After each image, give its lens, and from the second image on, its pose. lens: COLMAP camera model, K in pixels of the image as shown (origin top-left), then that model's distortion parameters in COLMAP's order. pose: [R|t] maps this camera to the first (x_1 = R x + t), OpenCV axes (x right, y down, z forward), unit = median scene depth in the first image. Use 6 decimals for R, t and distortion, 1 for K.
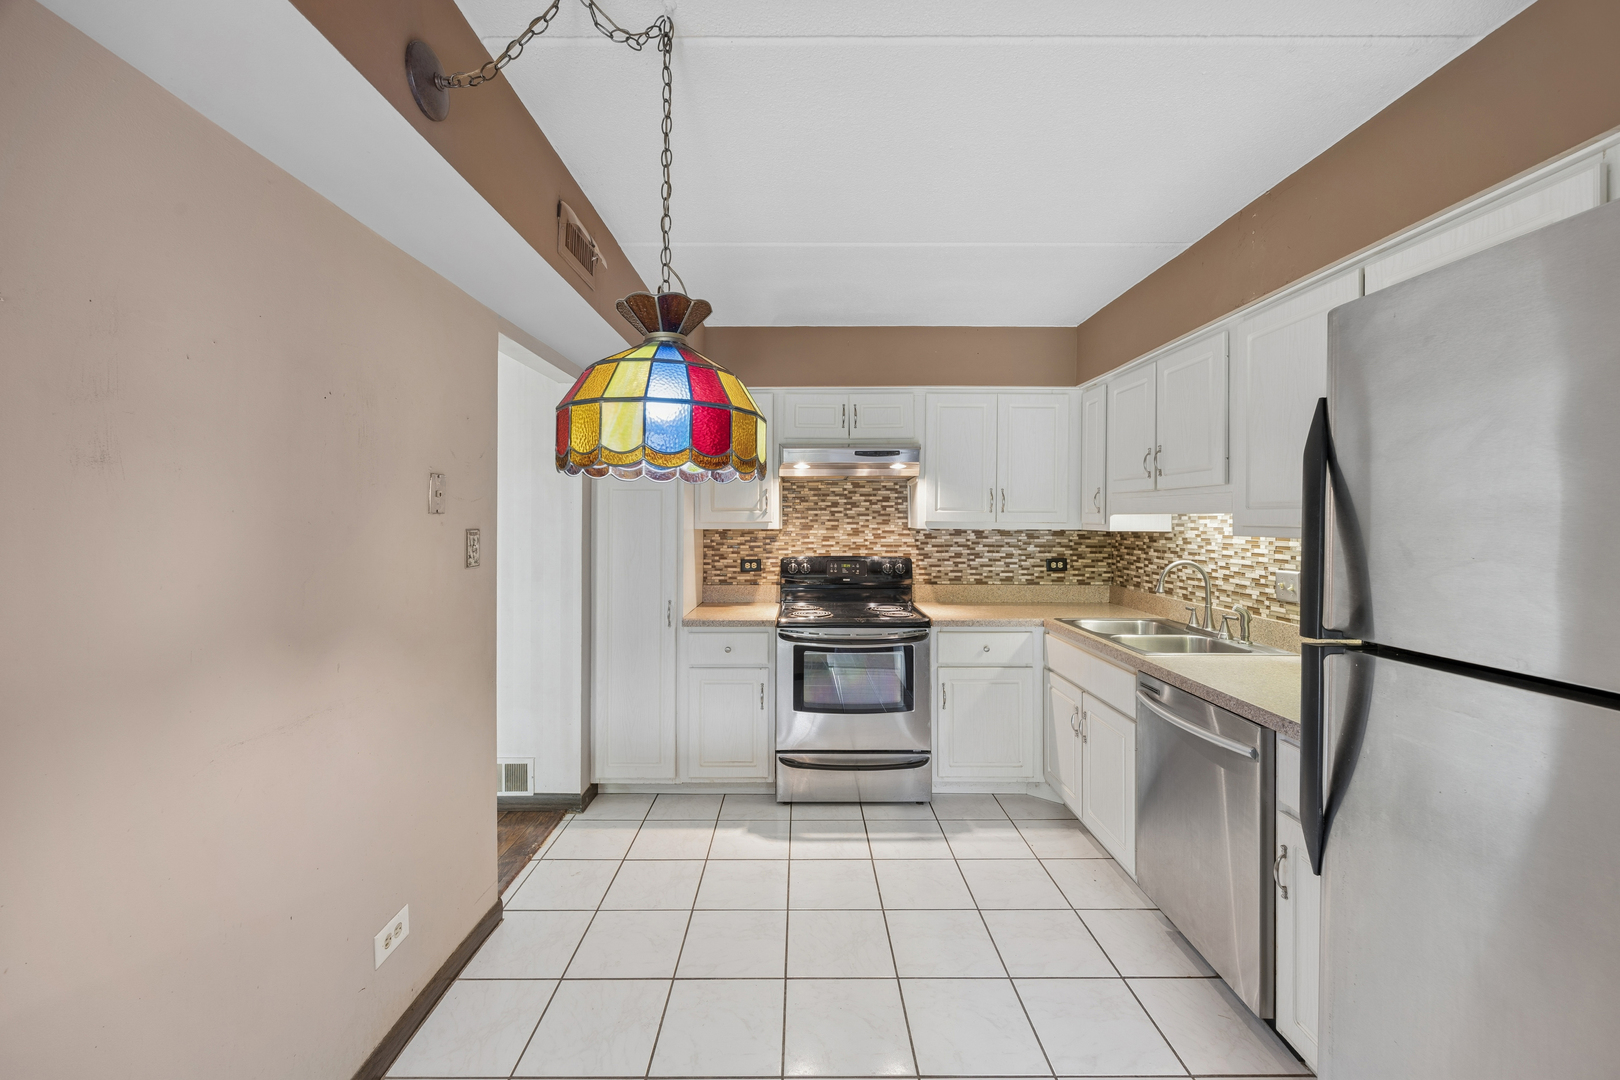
lens RADIAL K [[631.1, 0, 802.1], [0, 631.1, 518.6], [0, 0, 1]] dist [-0.001363, 0.000091]
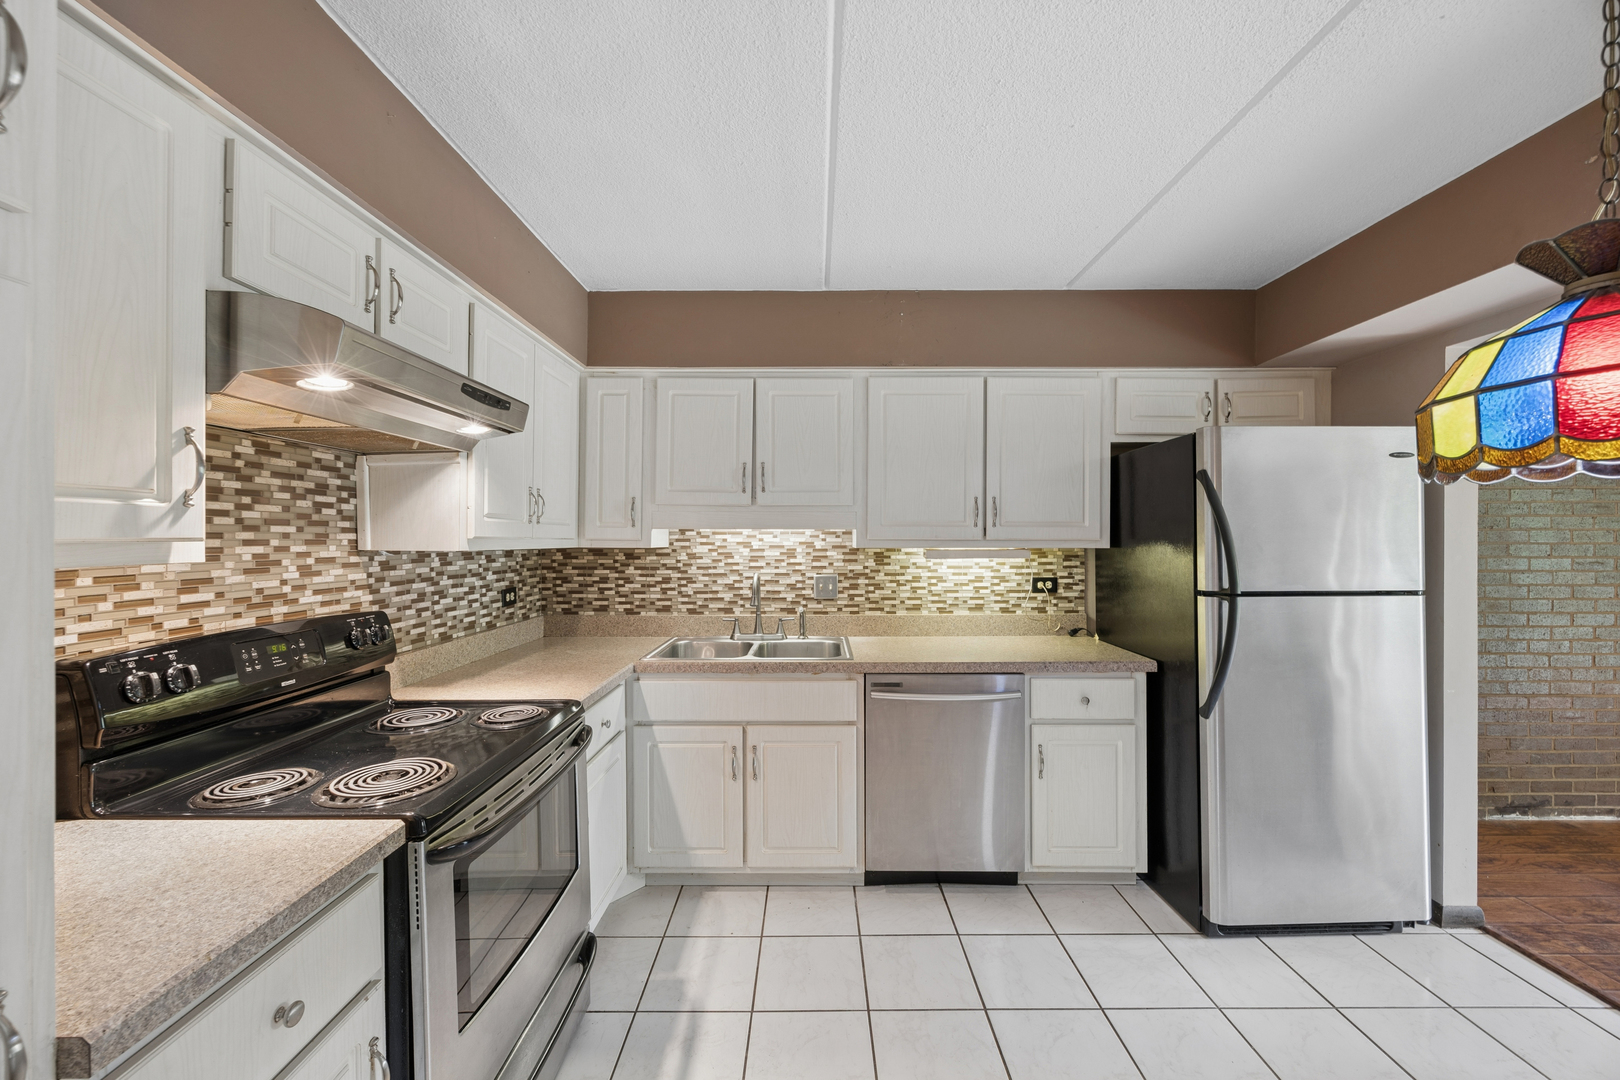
lens RADIAL K [[619.7, 0, 810.0], [0, 619.7, 540.0], [0, 0, 1]] dist [-0.001956, -0.000023]
pose [[0.005101, -0.004735, 0.999976, -0.365503], [-0.000387, 0.999989, 0.004737, 0.004422], [-0.999987, -0.000411, 0.005099, 0.755428]]
